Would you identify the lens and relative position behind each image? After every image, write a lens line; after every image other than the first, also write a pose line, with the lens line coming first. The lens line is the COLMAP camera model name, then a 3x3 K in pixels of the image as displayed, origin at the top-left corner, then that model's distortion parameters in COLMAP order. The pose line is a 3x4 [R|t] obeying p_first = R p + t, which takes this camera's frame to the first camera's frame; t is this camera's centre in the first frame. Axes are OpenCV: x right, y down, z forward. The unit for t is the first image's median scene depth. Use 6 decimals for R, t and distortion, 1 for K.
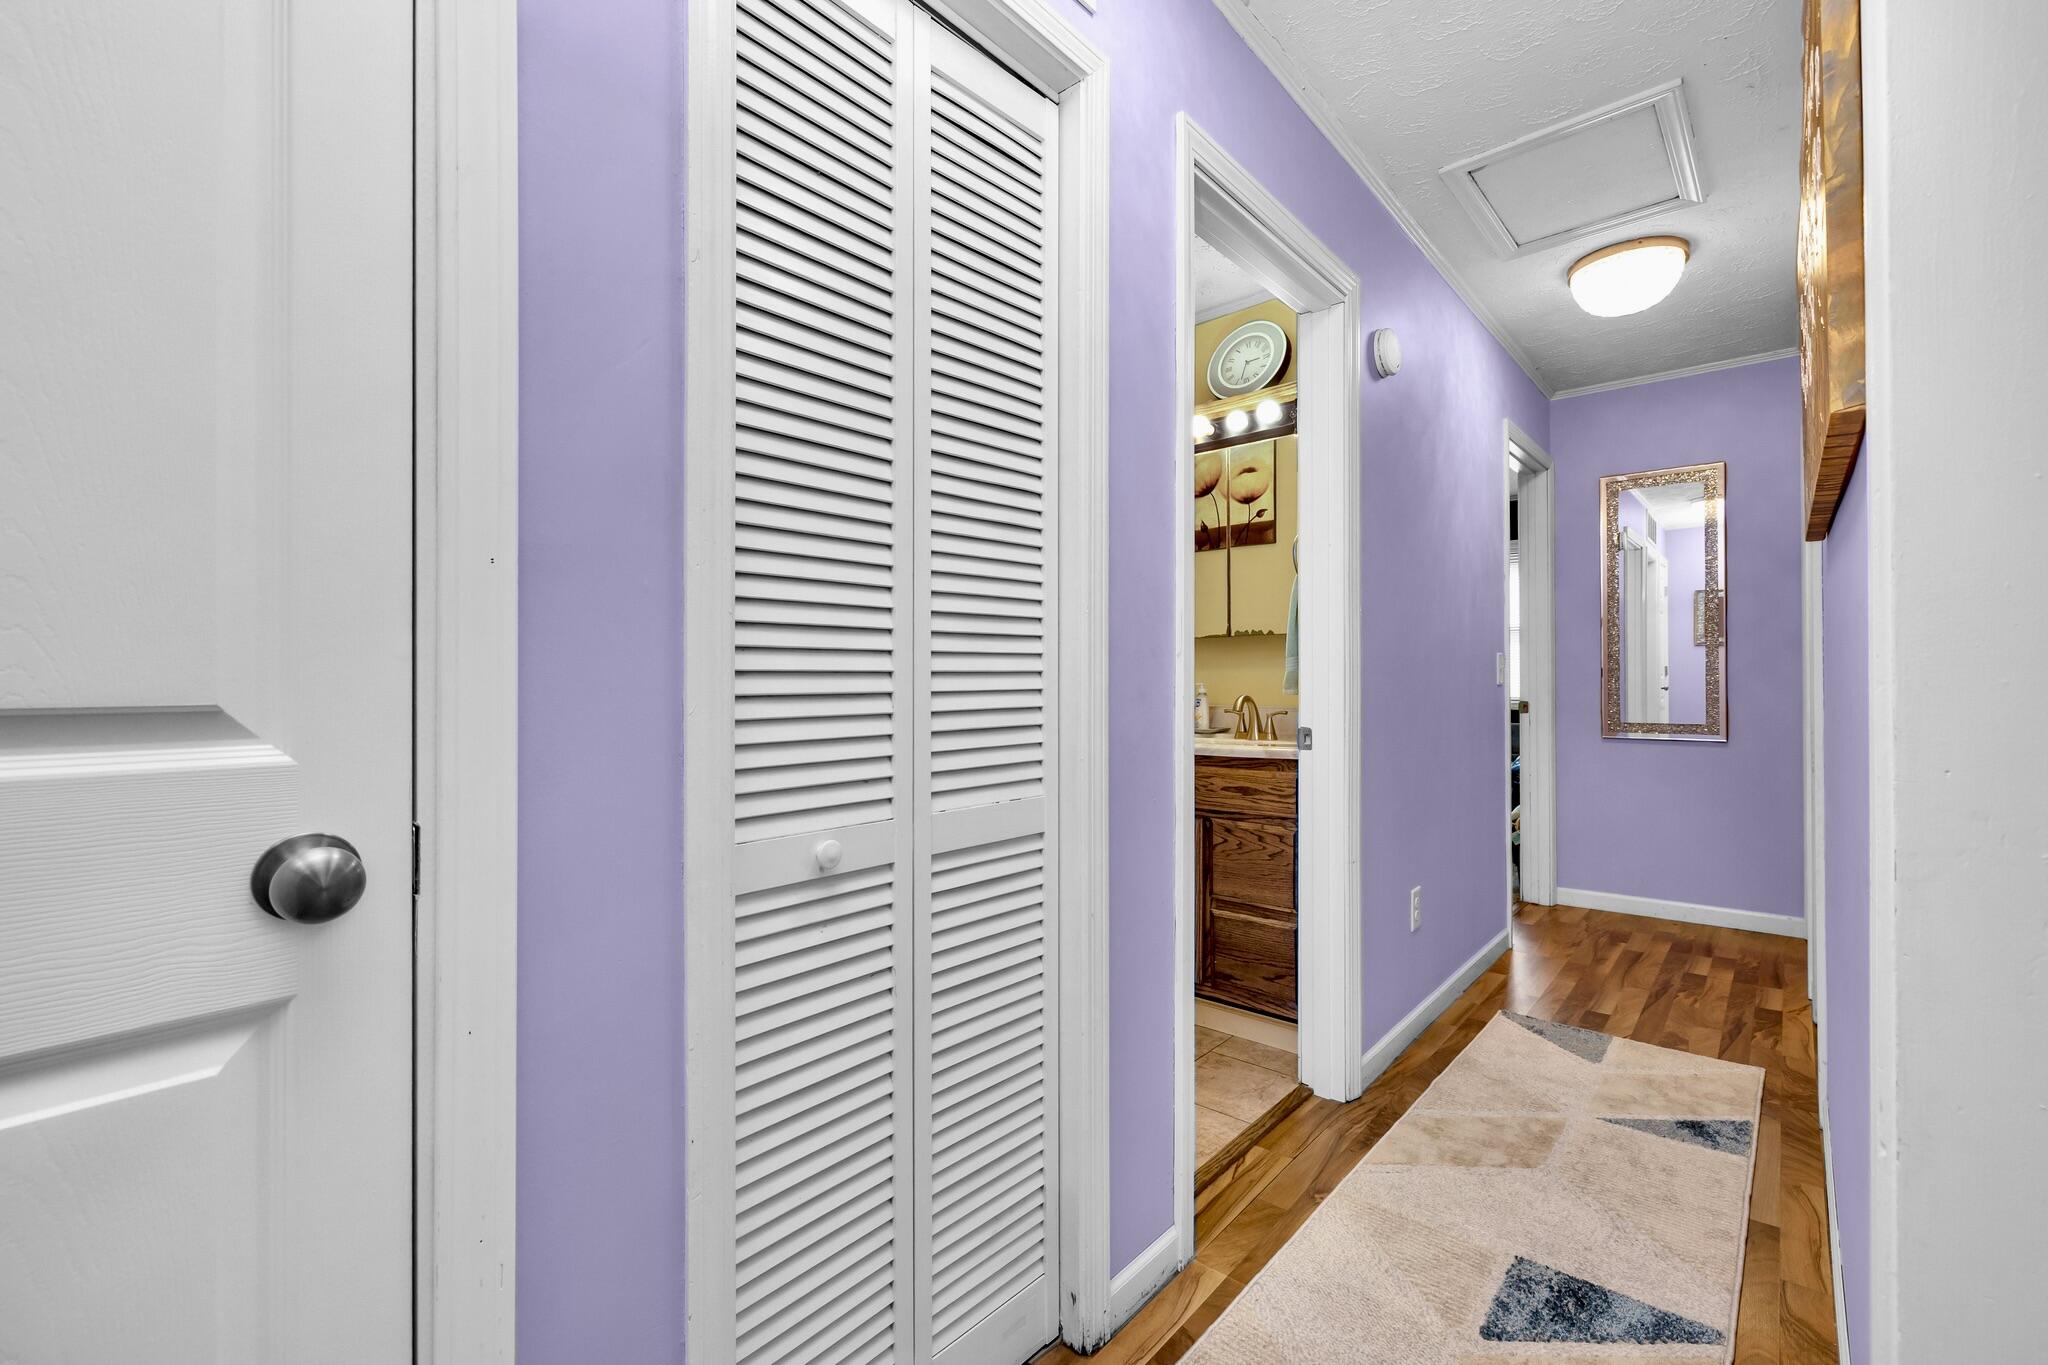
lens RADIAL K [[869.2, 0, 1024.0], [0, 869.2, 682.5], [0, 0, 1]] dist [-0.000500, 0.000396]
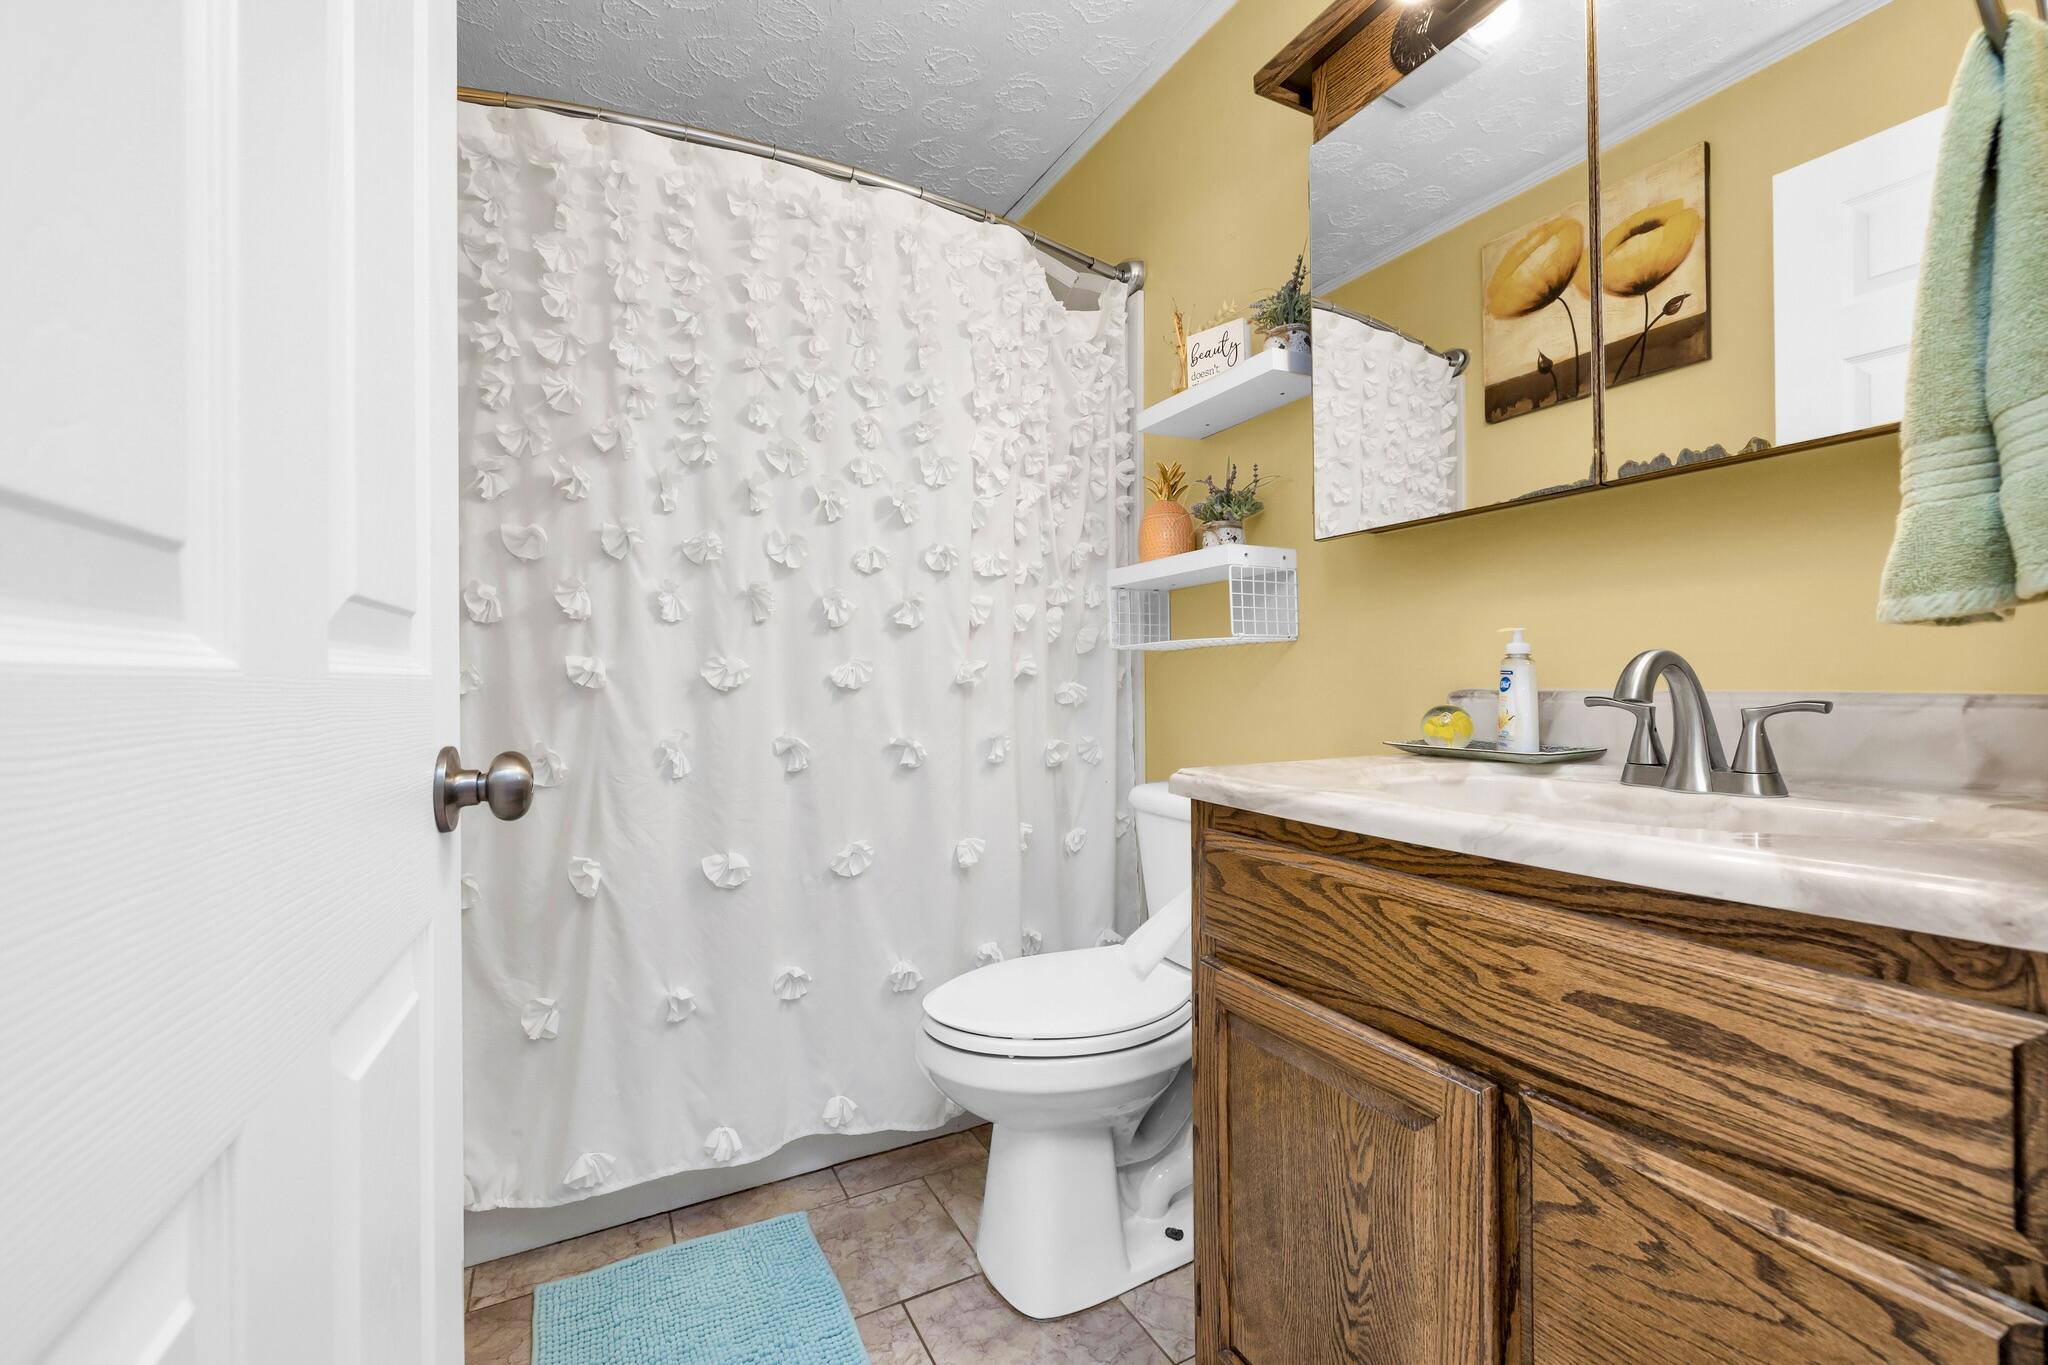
lens RADIAL K [[869.2, 0, 1024.0], [0, 869.2, 682.5], [0, 0, 1]] dist [-0.000500, 0.000396]
pose [[0.938270, -0.004128, -0.345880, 0.140682], [0.005439, 0.999981, 0.002818, 0.022993], [0.345861, -0.004525, 0.938275, 0.598104]]
